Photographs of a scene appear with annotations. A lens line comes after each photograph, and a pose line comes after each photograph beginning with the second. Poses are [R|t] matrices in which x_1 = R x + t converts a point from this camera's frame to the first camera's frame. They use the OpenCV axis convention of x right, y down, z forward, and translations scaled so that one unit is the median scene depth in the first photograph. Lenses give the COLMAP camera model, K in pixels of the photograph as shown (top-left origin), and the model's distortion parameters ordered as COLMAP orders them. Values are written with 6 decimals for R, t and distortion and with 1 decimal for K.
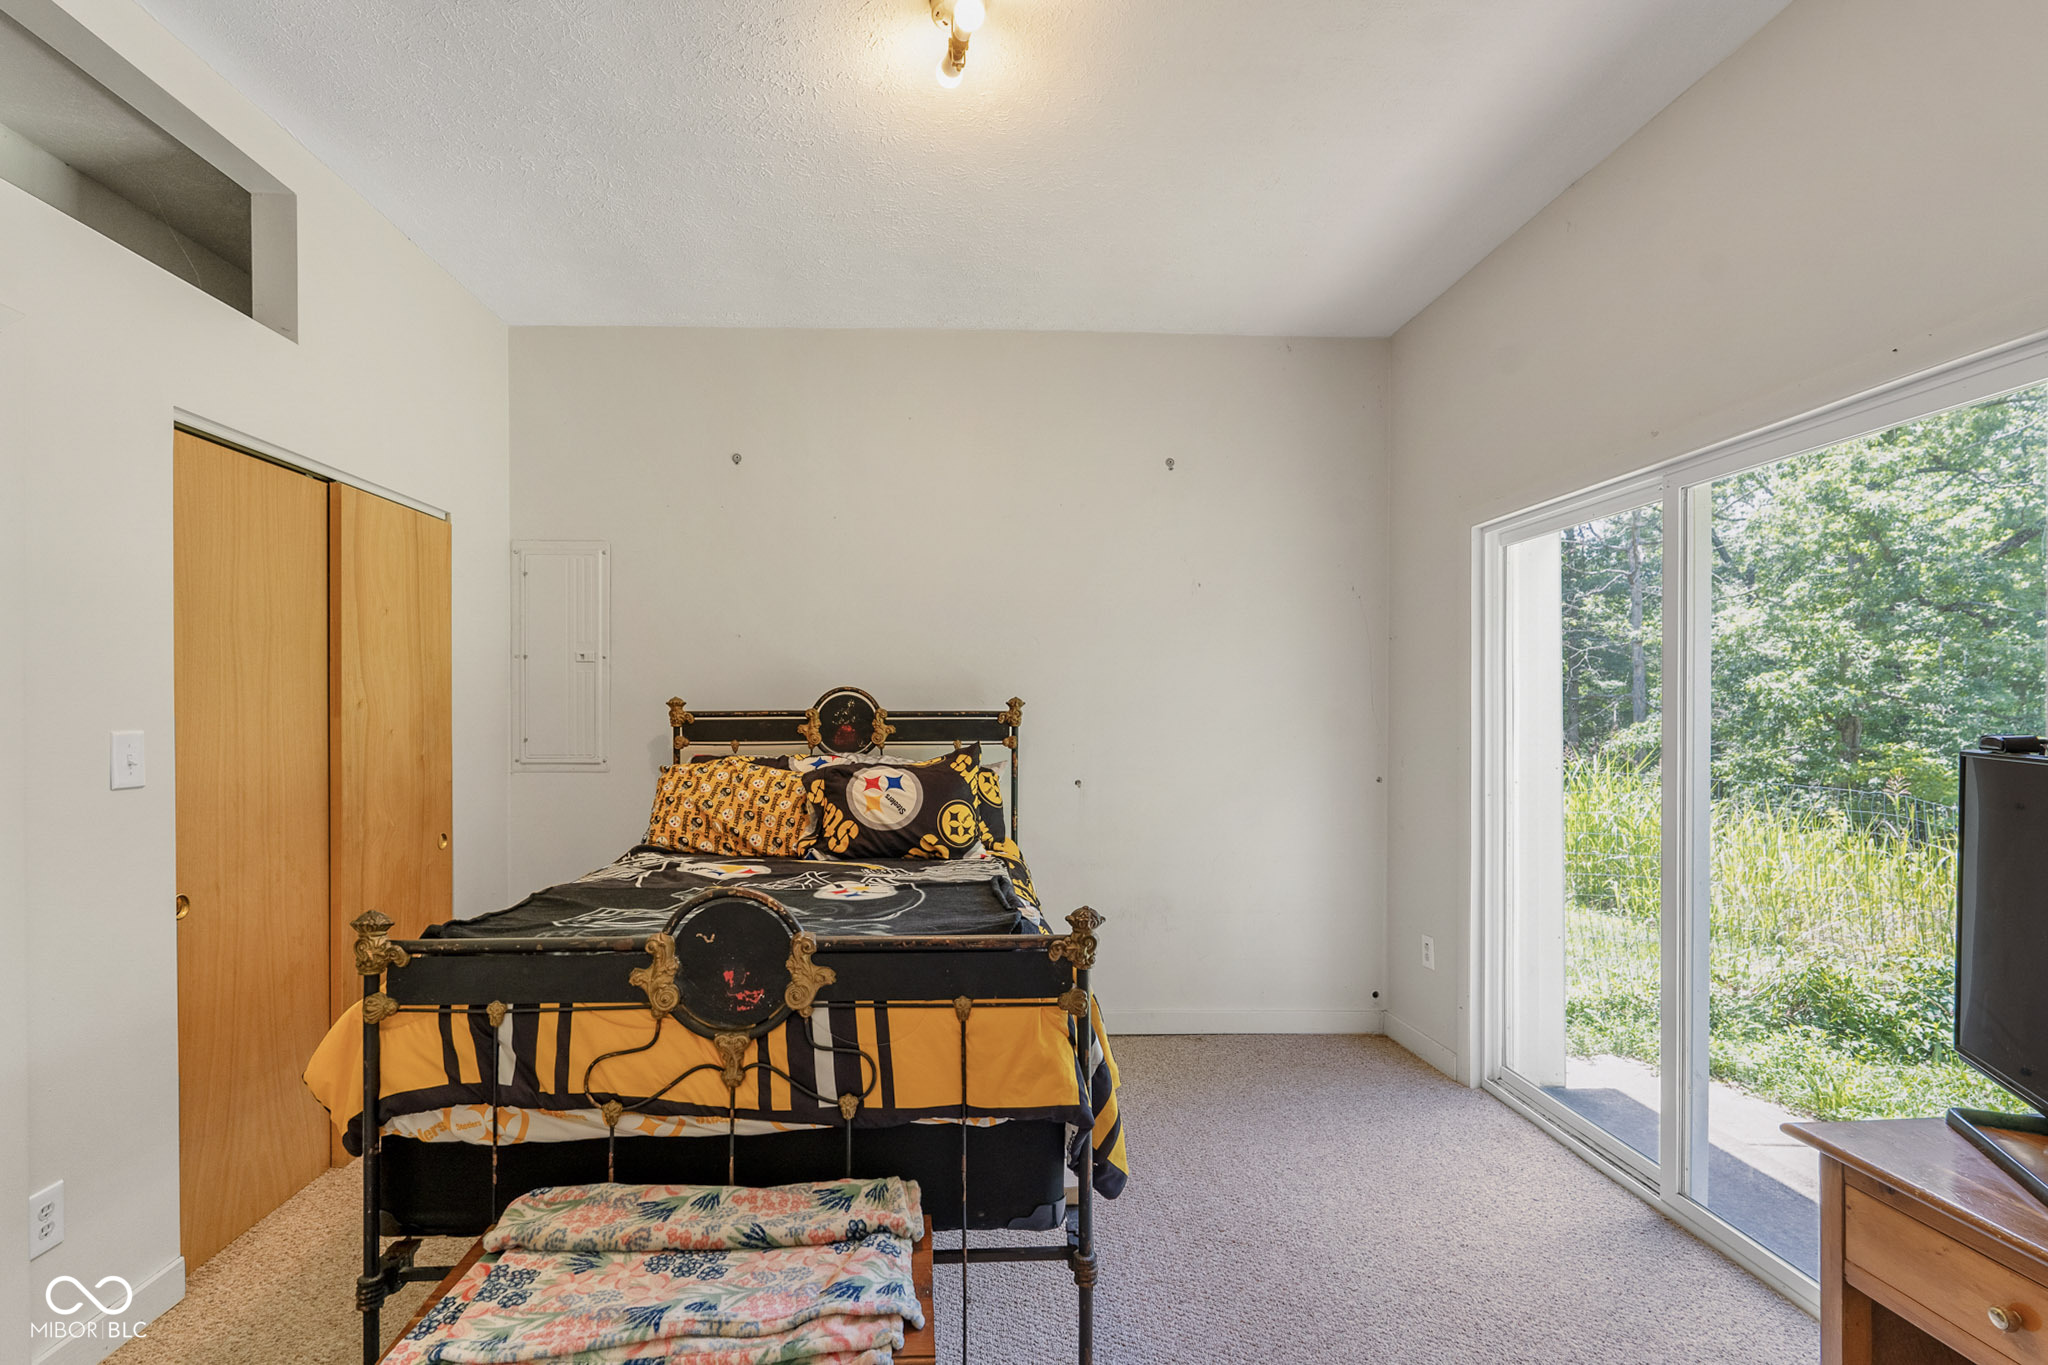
lens RADIAL K [[927.5, 0, 984.4], [0, 927.5, 715.6], [0, 0, 1]] dist [-0.003114, 0.000754]
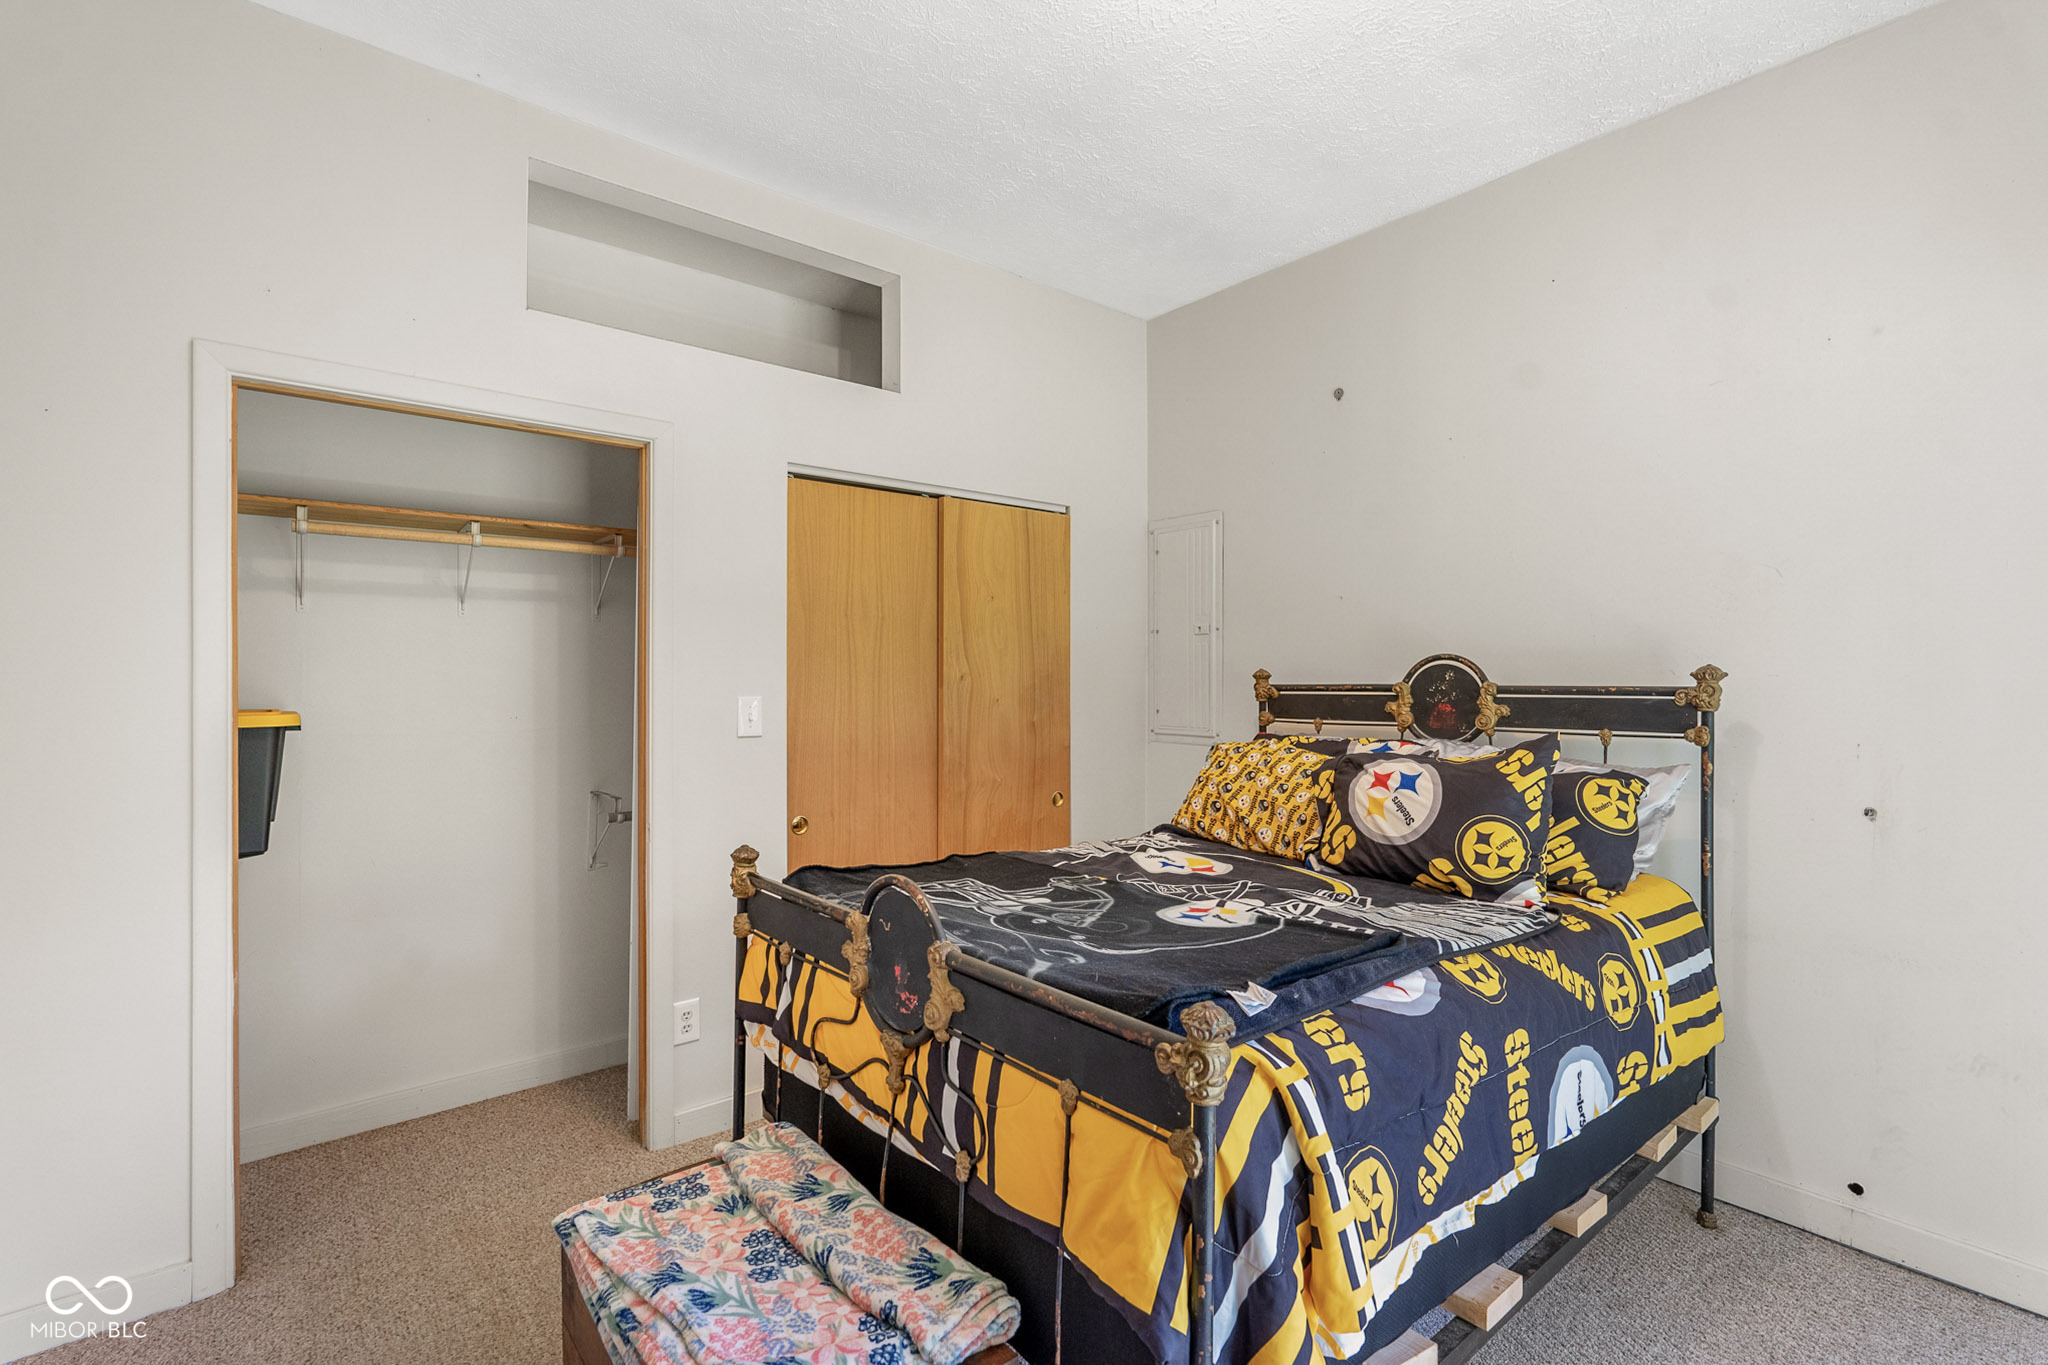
lens RADIAL K [[927.5, 0, 1025.8], [0, 927.5, 681.2], [0, 0, 1]] dist [-0.003114, 0.000754]
pose [[0.611850, 0.001793, -0.790972, 0.304440], [-0.007903, 0.999961, -0.003847, -0.003132], [0.790934, 0.008605, 0.611841, 0.304825]]
